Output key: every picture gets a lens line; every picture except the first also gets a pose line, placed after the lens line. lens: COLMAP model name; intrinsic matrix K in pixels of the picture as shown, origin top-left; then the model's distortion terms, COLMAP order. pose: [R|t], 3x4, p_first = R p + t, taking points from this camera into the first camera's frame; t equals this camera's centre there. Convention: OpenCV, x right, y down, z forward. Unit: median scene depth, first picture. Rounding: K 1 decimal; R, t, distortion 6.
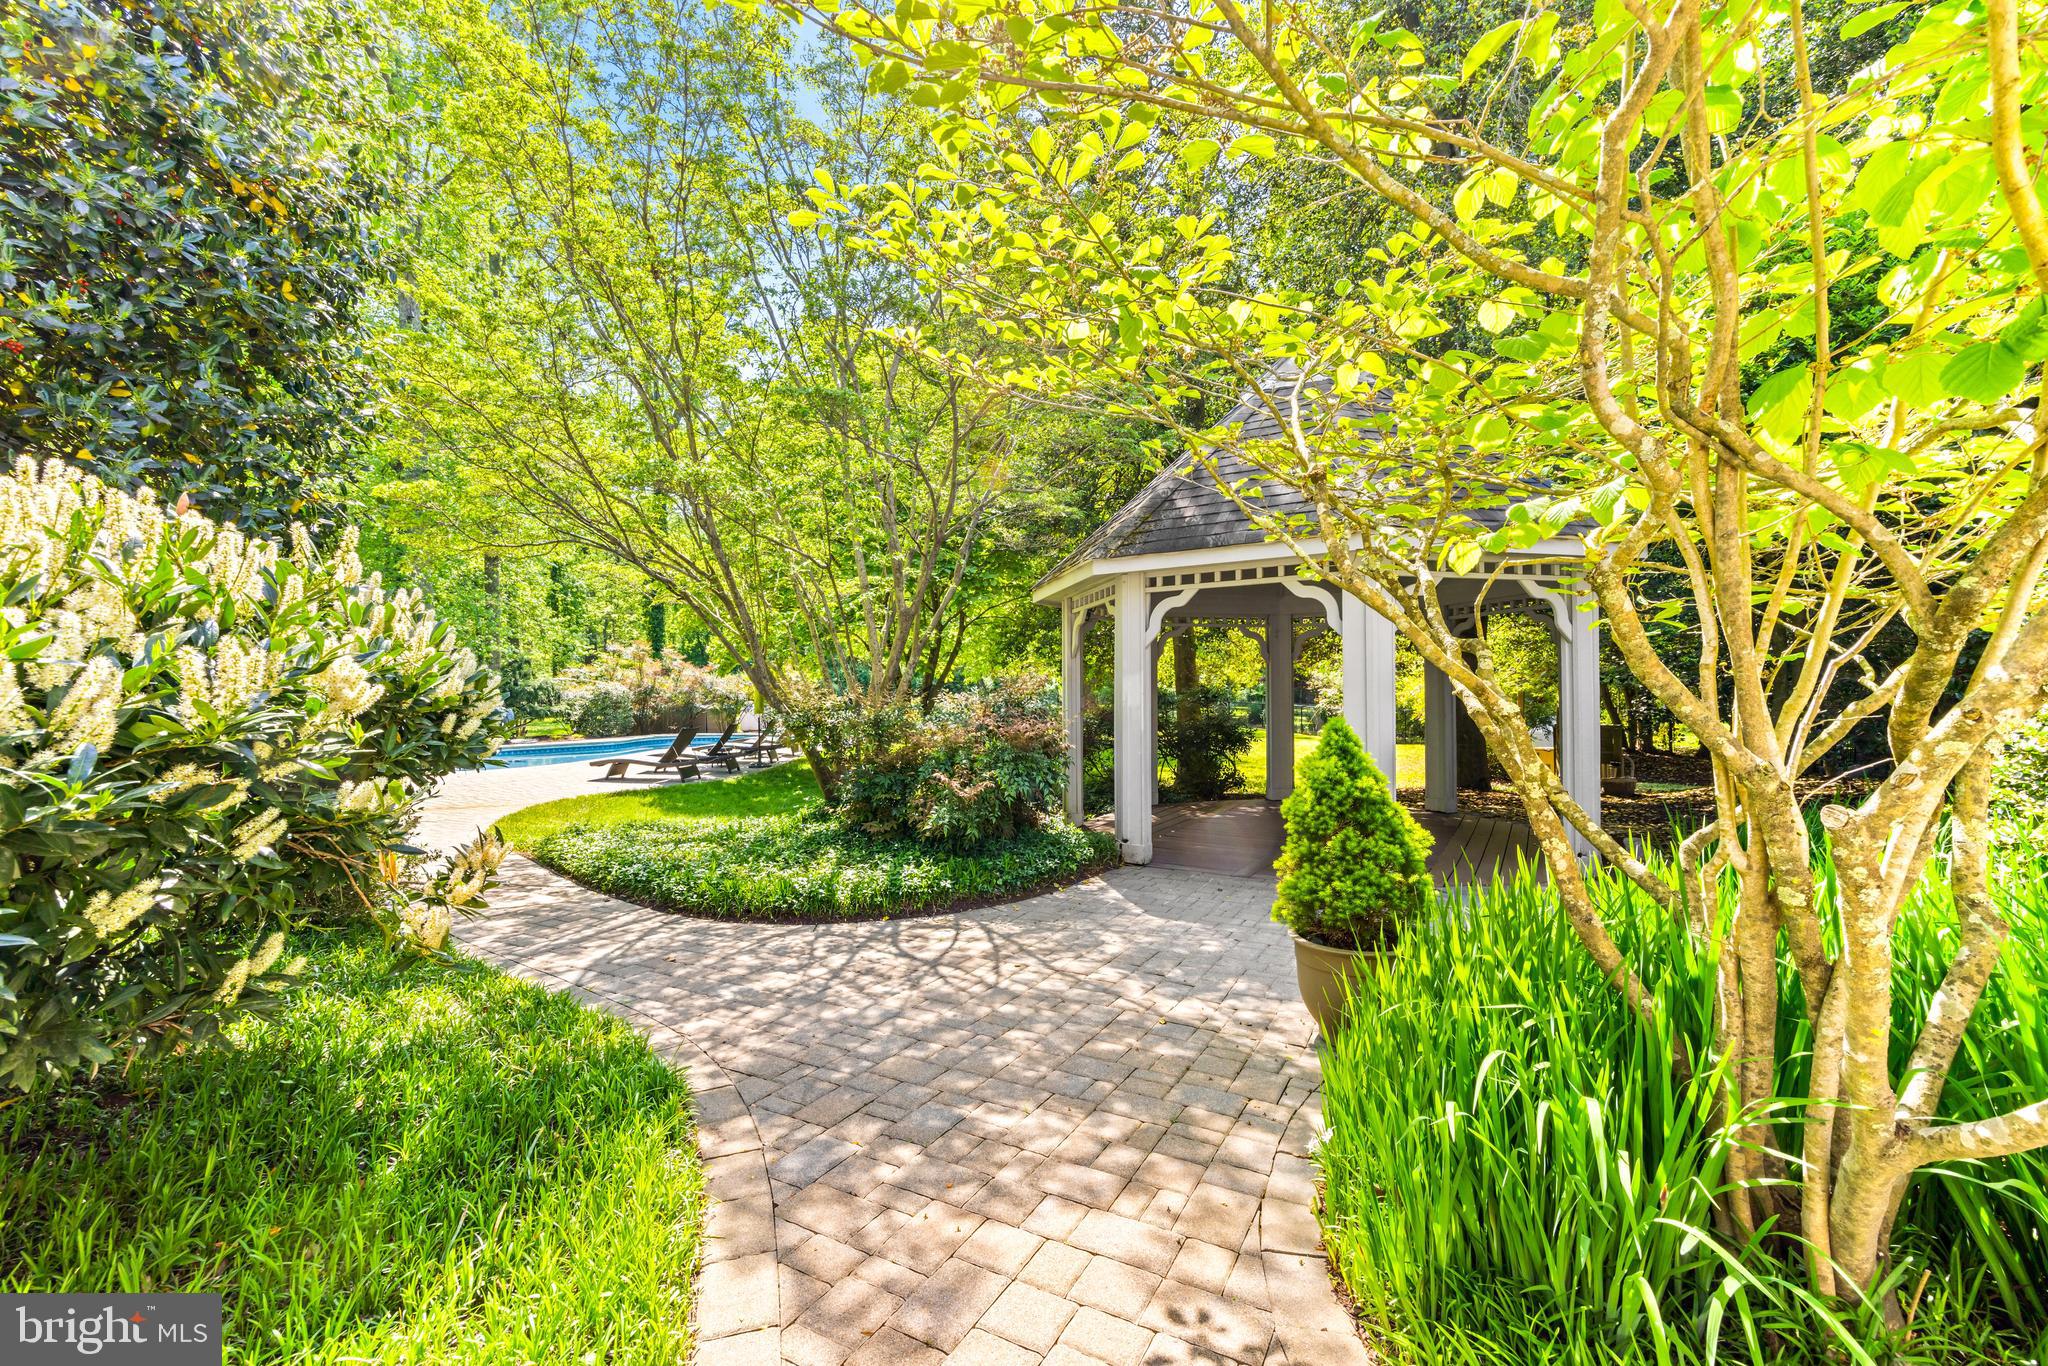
lens RADIAL K [[820.7, 0, 1022.1], [0, 820.7, 686.9], [0, 0, 1]] dist [-0.007698, 0.000034]
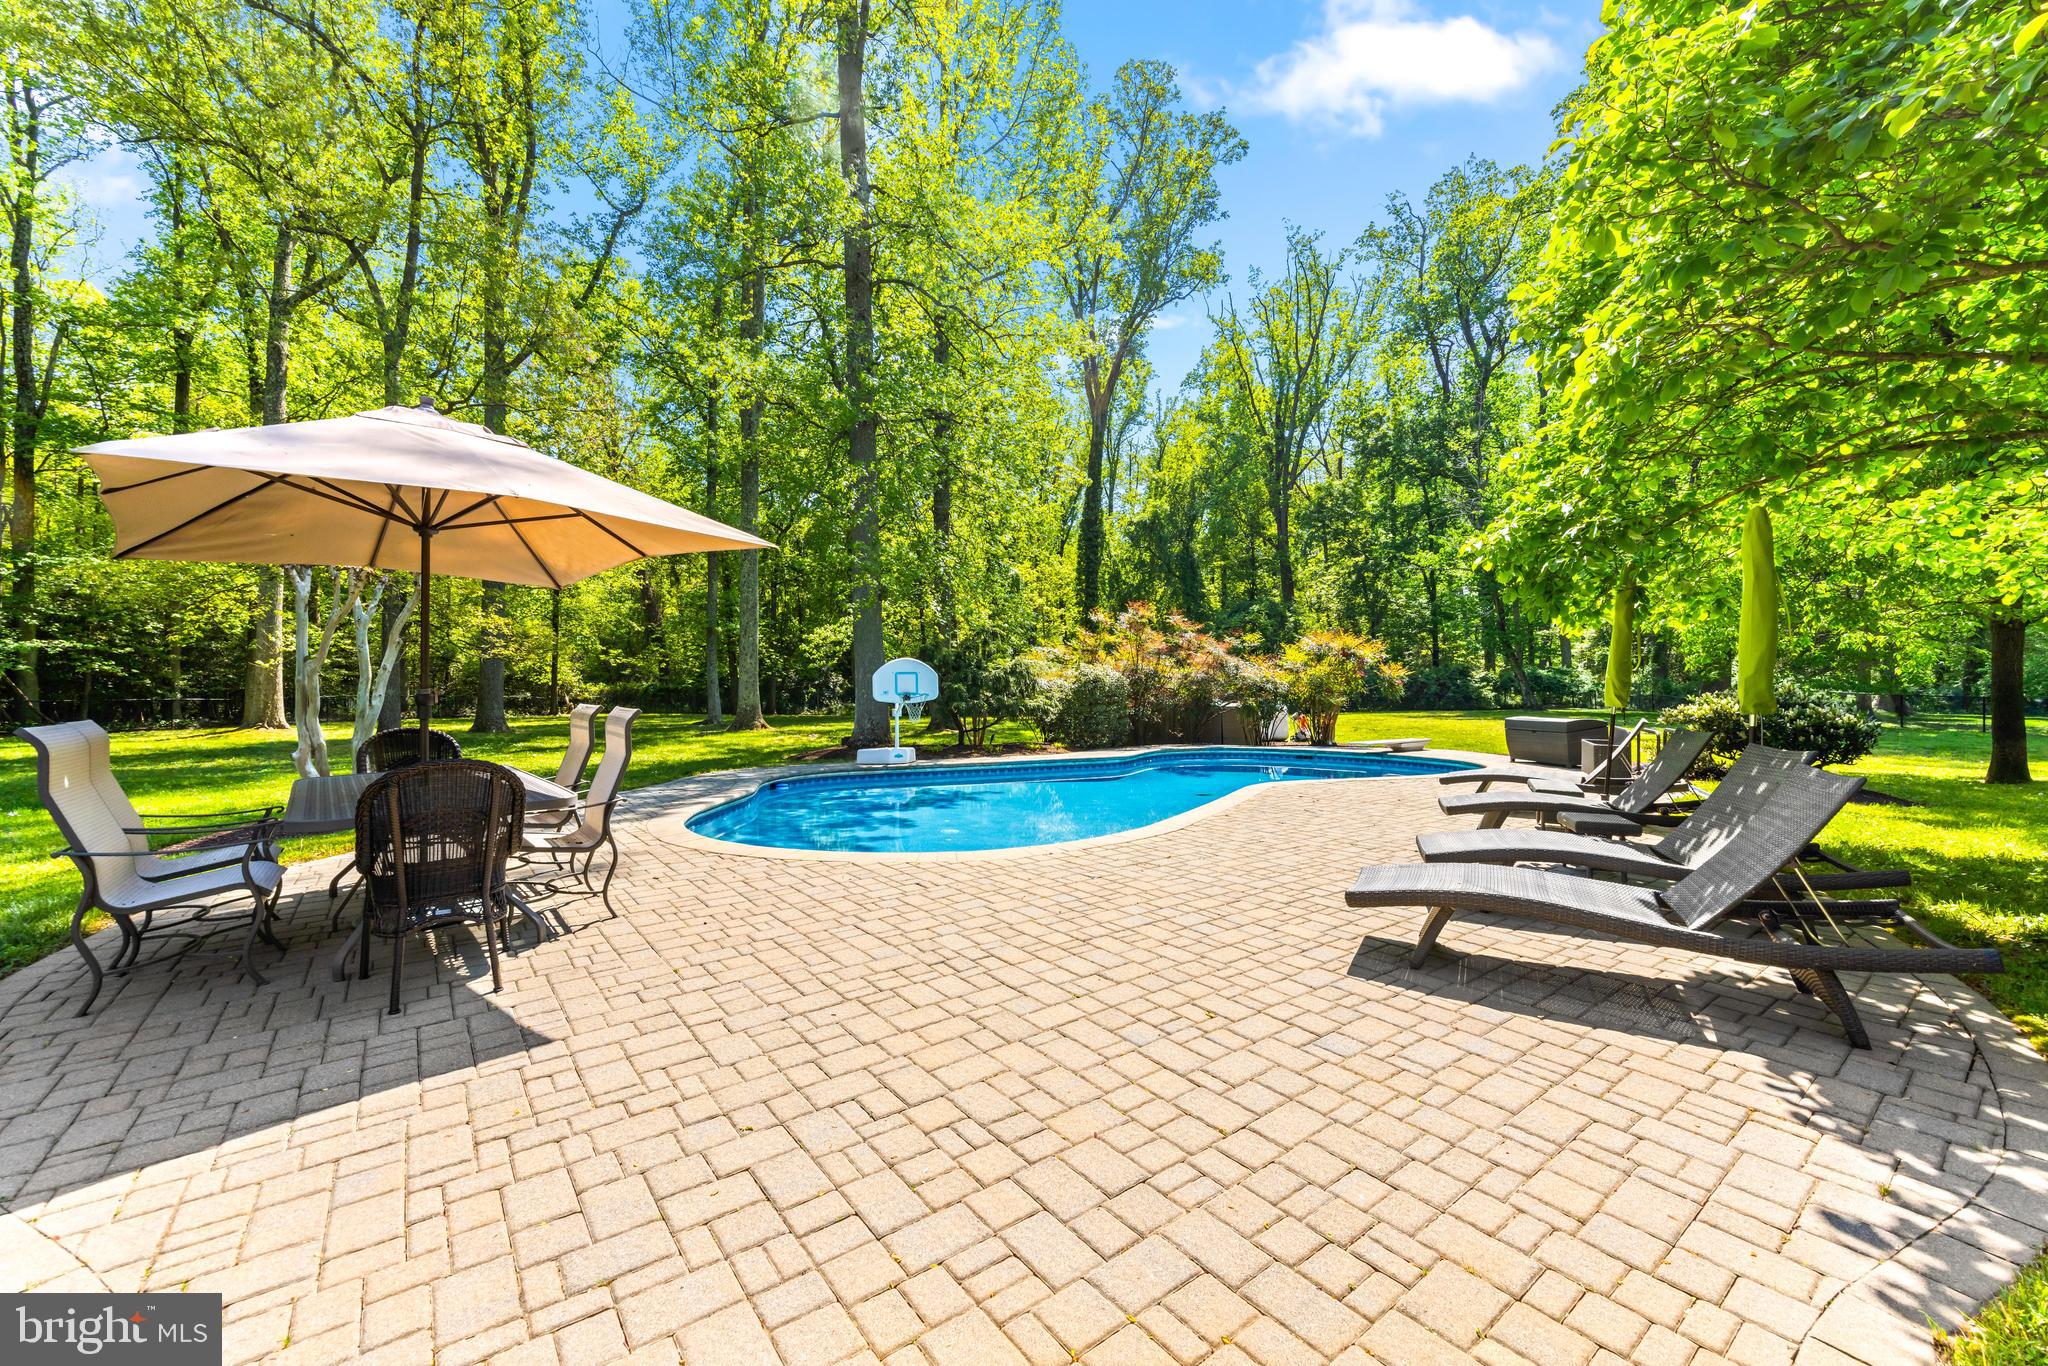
lens RADIAL K [[820.7, 0, 1022.1], [0, 820.7, 686.9], [0, 0, 1]] dist [-0.007698, 0.000034]
pose [[0.894357, -0.003001, -0.447345, -0.377995], [0.001666, 0.999993, -0.003378, 0.020962], [0.447352, 0.002275, 0.894355, 0.545508]]
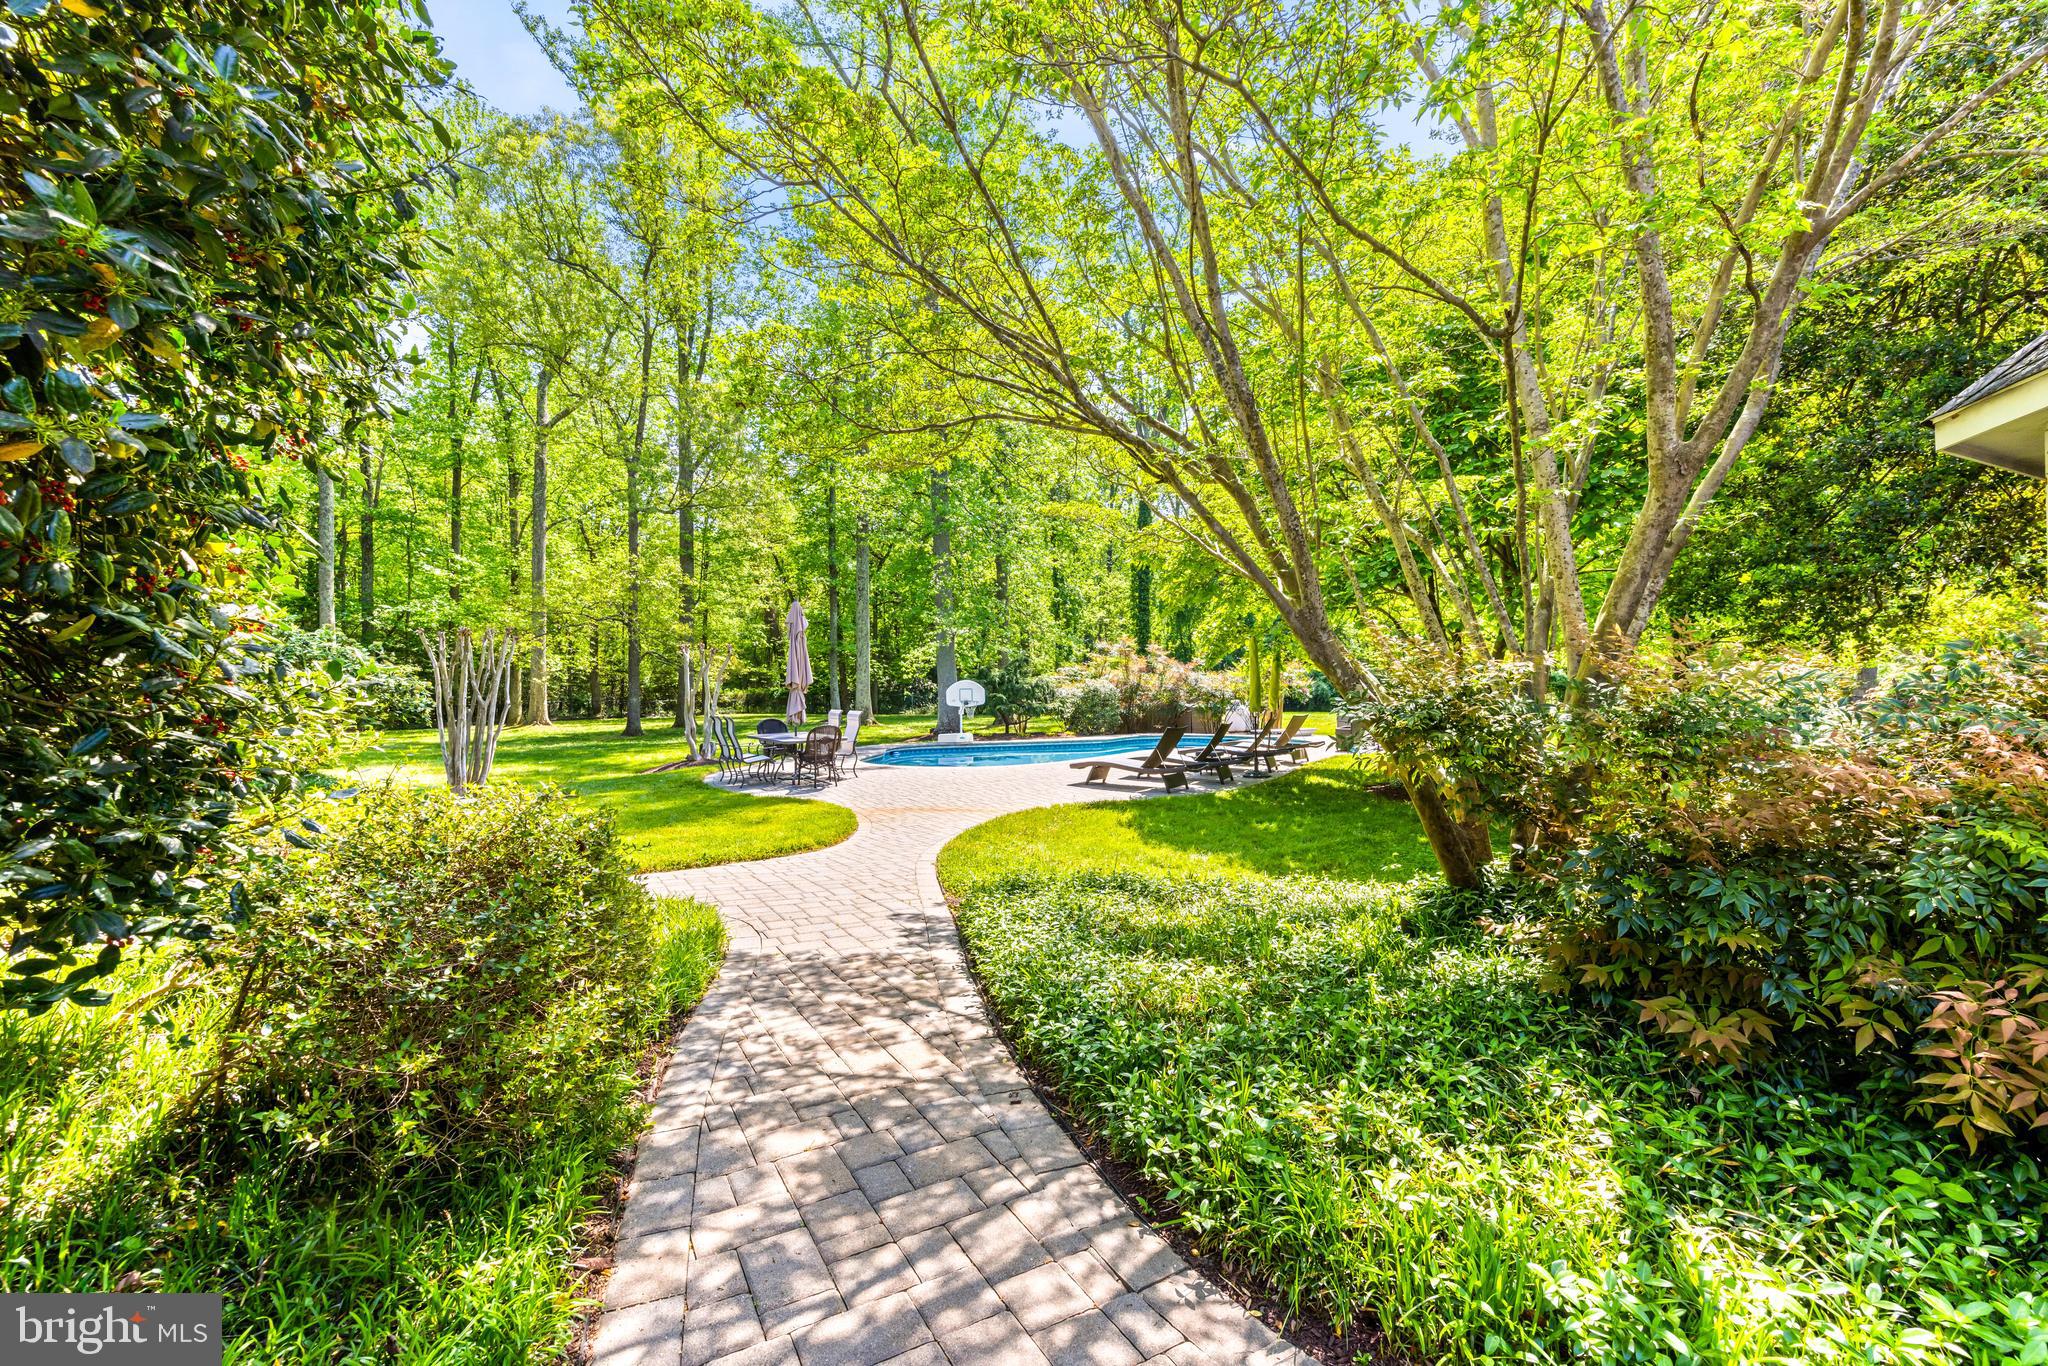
lens RADIAL K [[820.7, 0, 1022.1], [0, 820.7, 686.9], [0, 0, 1]] dist [-0.007698, 0.000034]
pose [[0.842796, -0.007850, -0.538176, -0.067497], [0.007342, 0.999968, -0.003088, 0.007827], [0.538183, -0.001348, 0.842827, 0.163946]]
